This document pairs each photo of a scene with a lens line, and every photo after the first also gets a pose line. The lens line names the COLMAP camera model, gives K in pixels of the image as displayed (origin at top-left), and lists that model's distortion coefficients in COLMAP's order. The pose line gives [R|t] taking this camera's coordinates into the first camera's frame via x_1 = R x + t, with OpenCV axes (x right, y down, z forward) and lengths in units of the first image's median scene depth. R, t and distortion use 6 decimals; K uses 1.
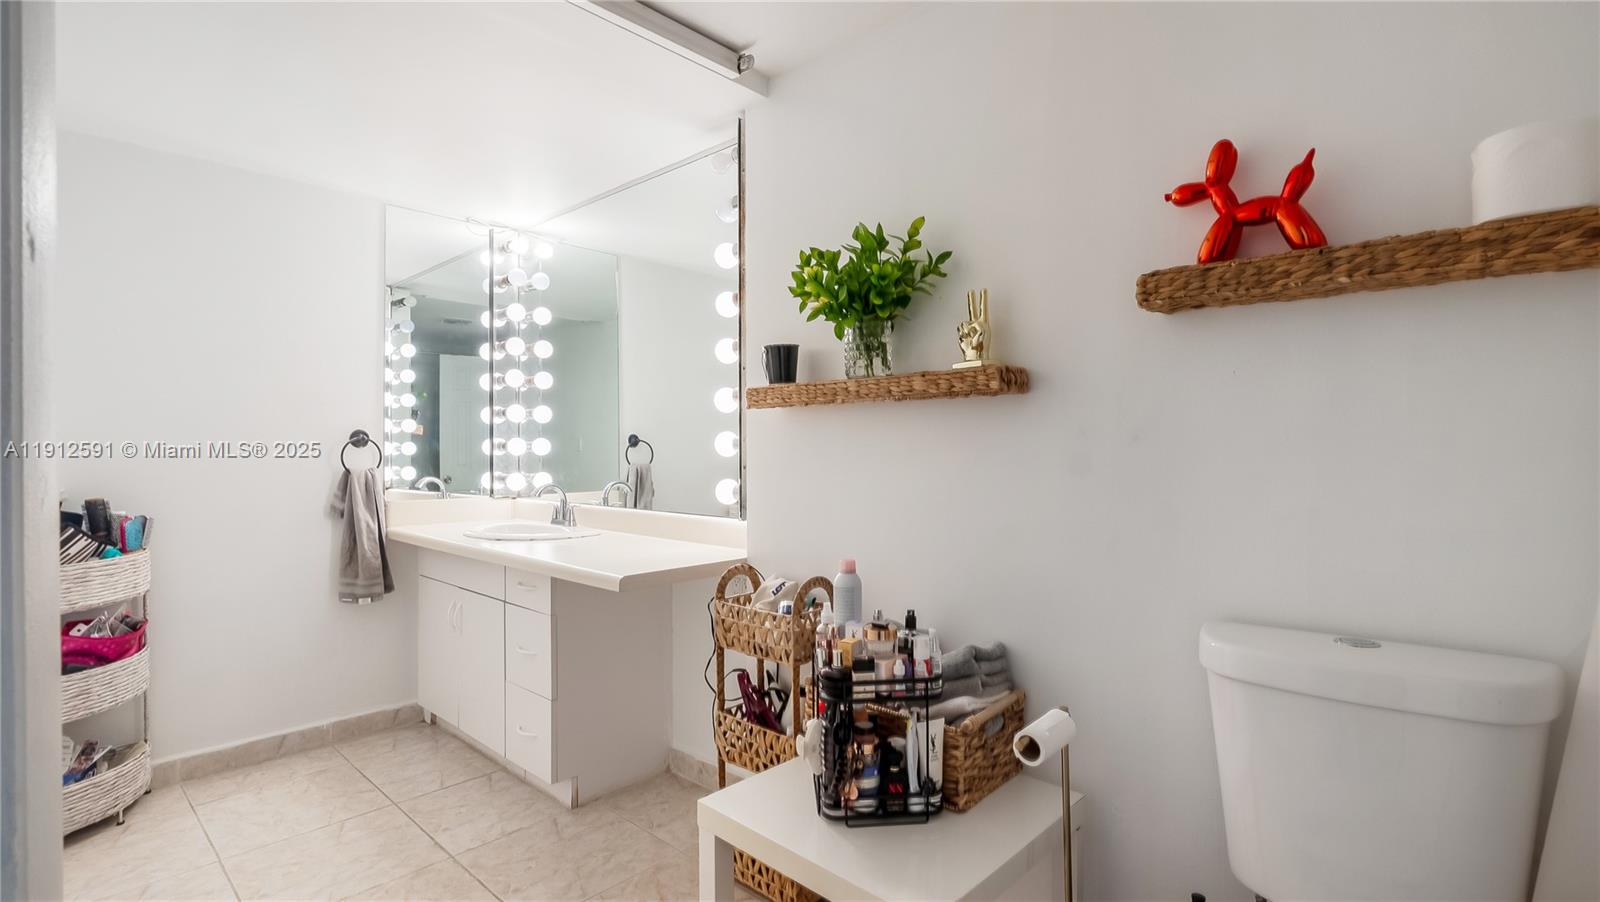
lens RADIAL K [[745.6, 0, 798.3], [0, 745.6, 450.2], [0, 0, 1]] dist [-0.007799, 0.000704]
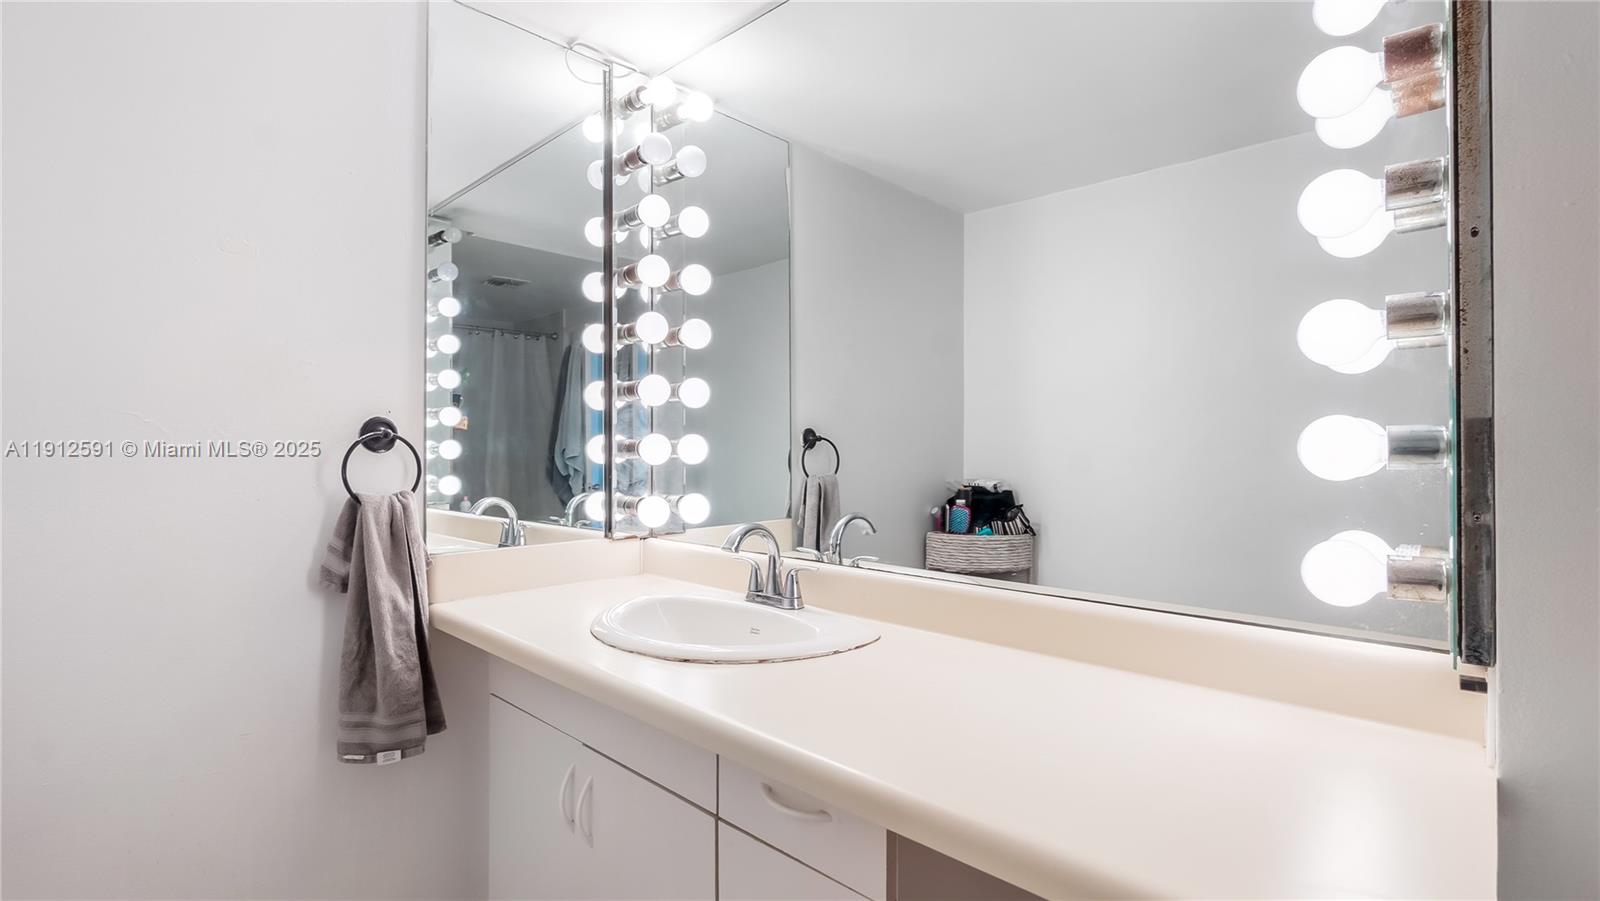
lens RADIAL K [[745.5, 0, 801.0], [0, 745.5, 445.4], [0, 0, 1]] dist [-0.007823, 0.001844]
pose [[0.999860, 0.001751, -0.016645, -0.257275], [-0.001789, 0.999996, -0.002253, -0.006555], [0.016641, 0.002282, 0.999859, 0.435588]]
